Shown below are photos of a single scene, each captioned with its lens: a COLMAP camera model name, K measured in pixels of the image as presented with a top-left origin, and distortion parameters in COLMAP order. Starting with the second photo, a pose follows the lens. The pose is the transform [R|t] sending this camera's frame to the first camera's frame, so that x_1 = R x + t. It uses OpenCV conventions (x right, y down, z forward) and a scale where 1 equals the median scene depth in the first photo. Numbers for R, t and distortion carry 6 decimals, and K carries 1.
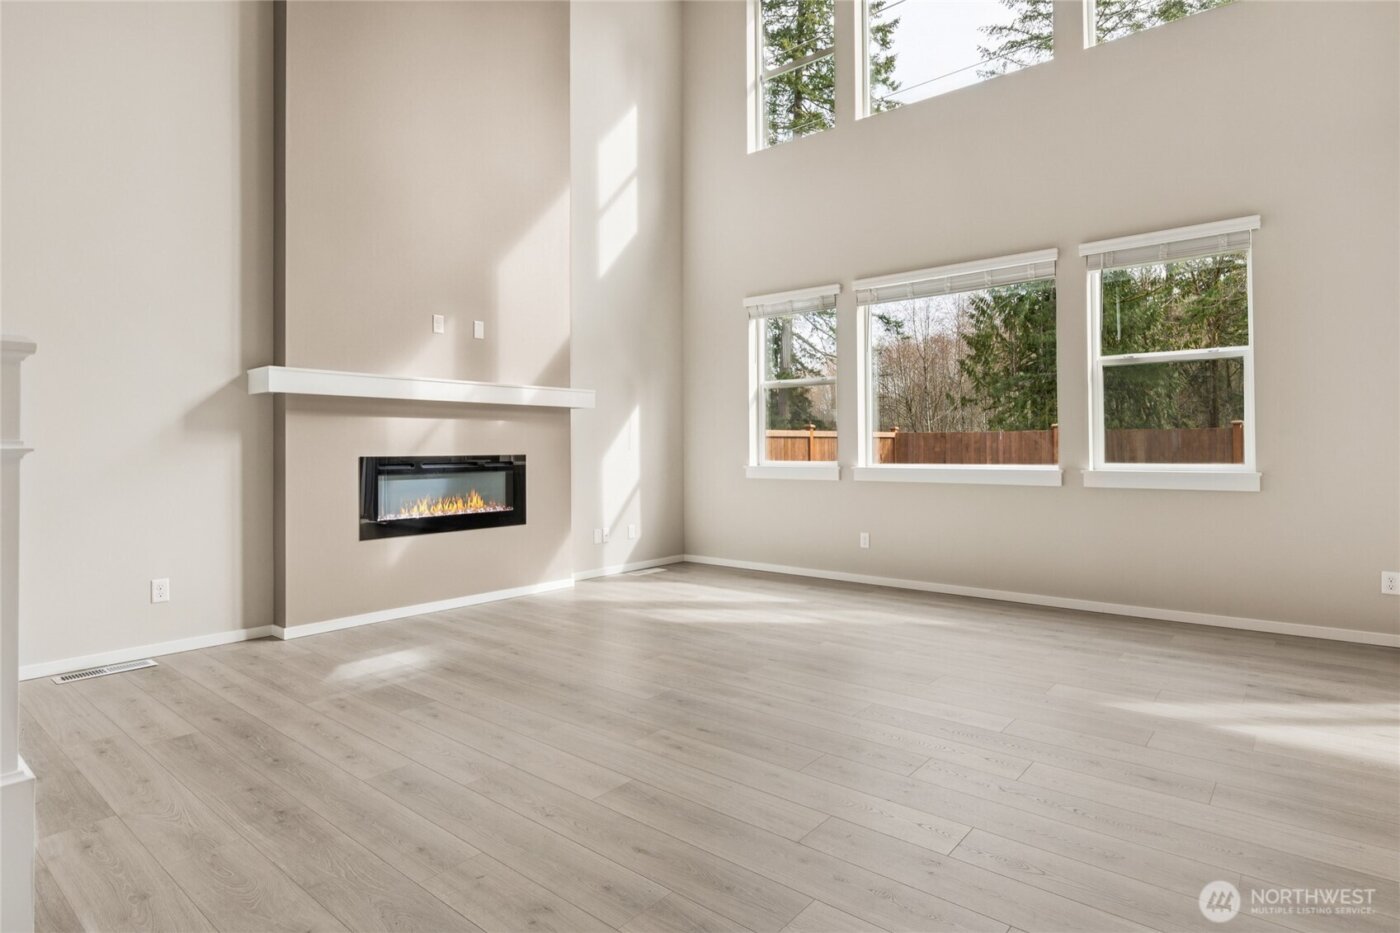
lens RADIAL K [[761.3, 0, 711.6], [0, 761.3, 448.2], [0, 0, 1]] dist [-0.007180, -0.000148]
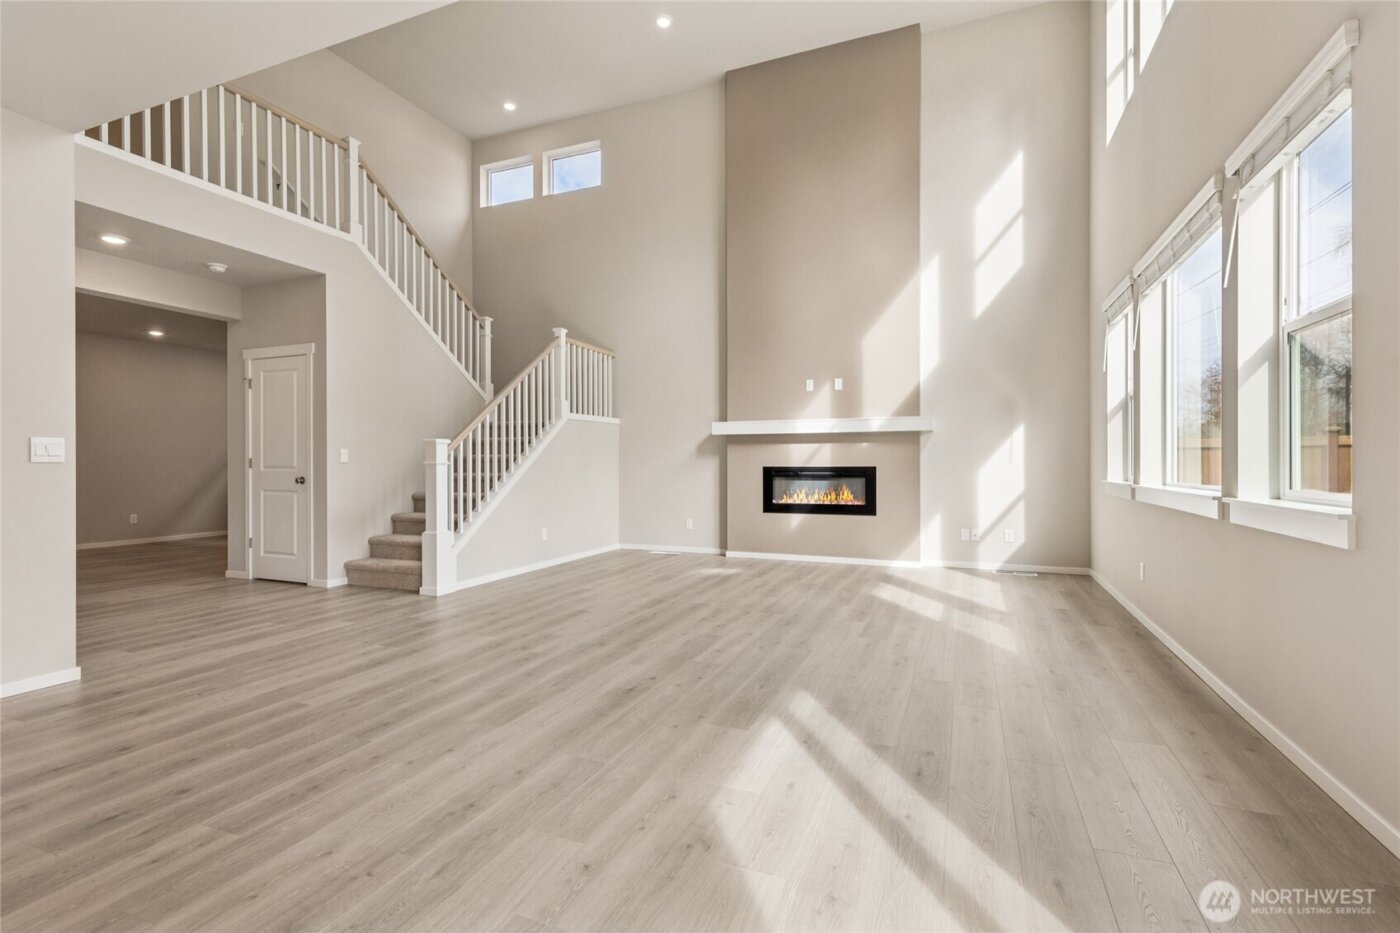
lens RADIAL K [[636.4, 0, 704.8], [0, 636.4, 470.6], [0, 0, 1]] dist [0.010470, -0.001653]
pose [[0.288024, 0.015624, -0.957496, 0.804365], [0.000709, 0.999863, 0.016529, -0.003678], [0.957623, -0.005439, 0.287974, 0.355075]]
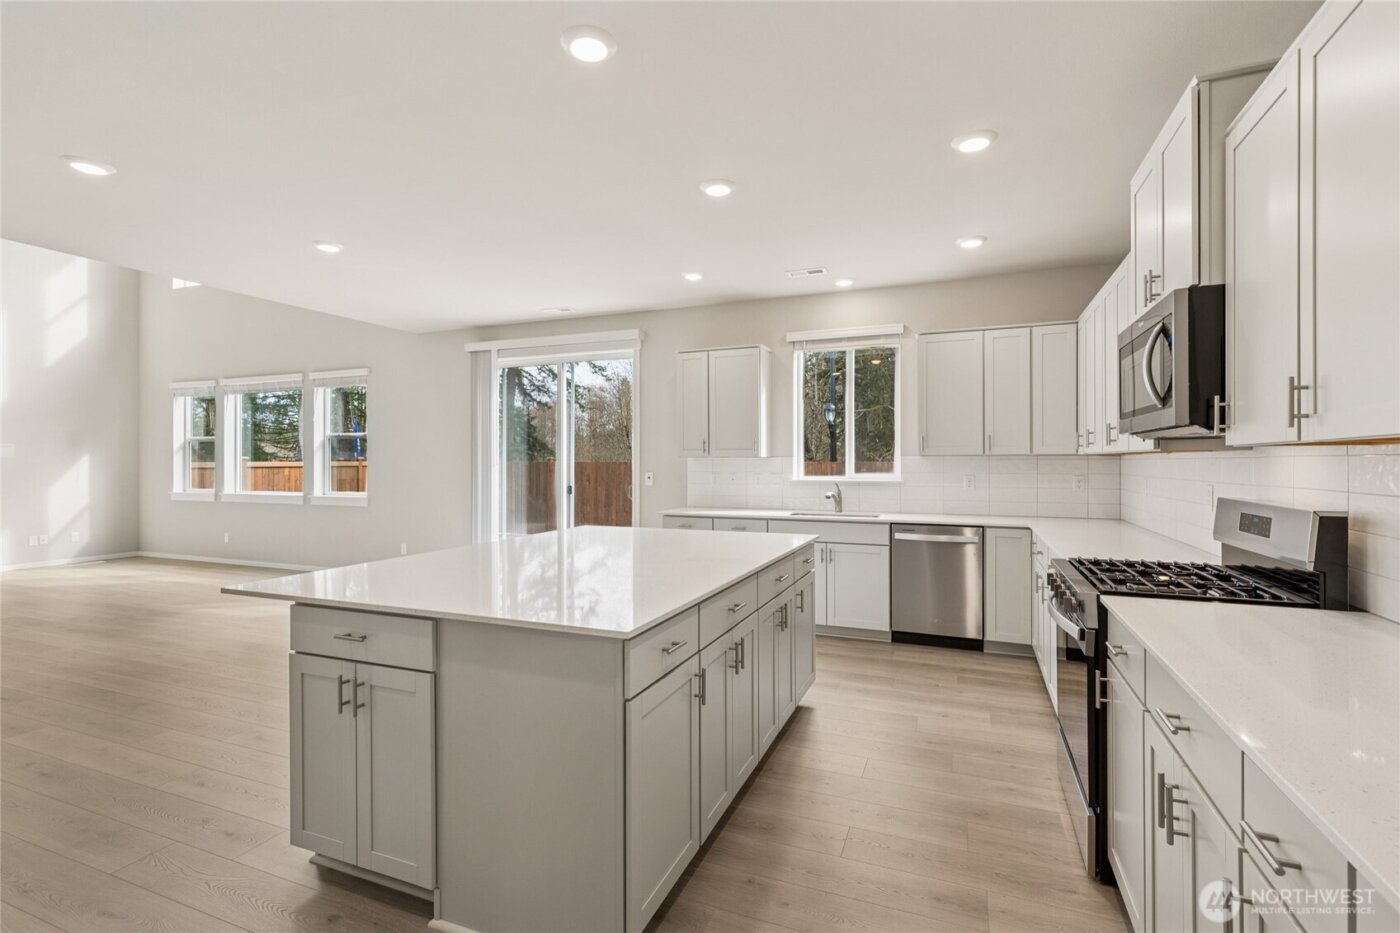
lens RADIAL K [[636.4, 0, 700.7], [0, 636.4, 458.2], [0, 0, 1]] dist [0.010470, -0.001653]
pose [[0.961662, 0.005671, 0.274181, 0.876688], [-0.004547, 0.999978, -0.004737, -0.053439], [-0.274201, 0.003309, 0.961667, -0.664291]]
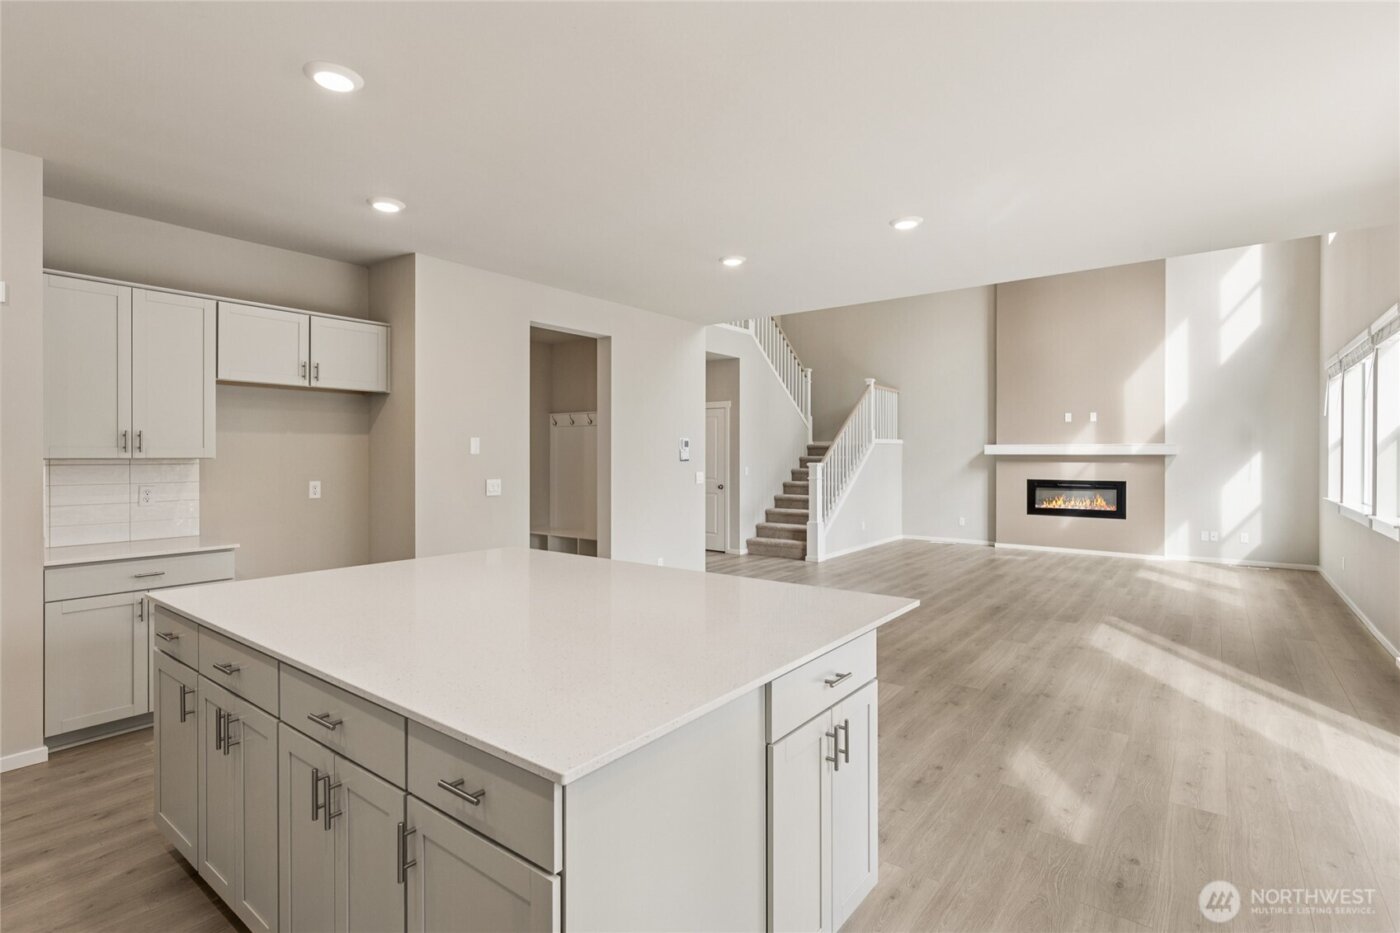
lens RADIAL K [[675.8, 0, 697.1], [0, 675.8, 467.3], [0, 0, 1]] dist [0.002005, -0.003294]
pose [[0.024237, 0.023472, -0.999431, 1.366658], [-0.001309, 0.999724, 0.023447, -0.062854], [0.999705, 0.000740, 0.024261, -0.075805]]
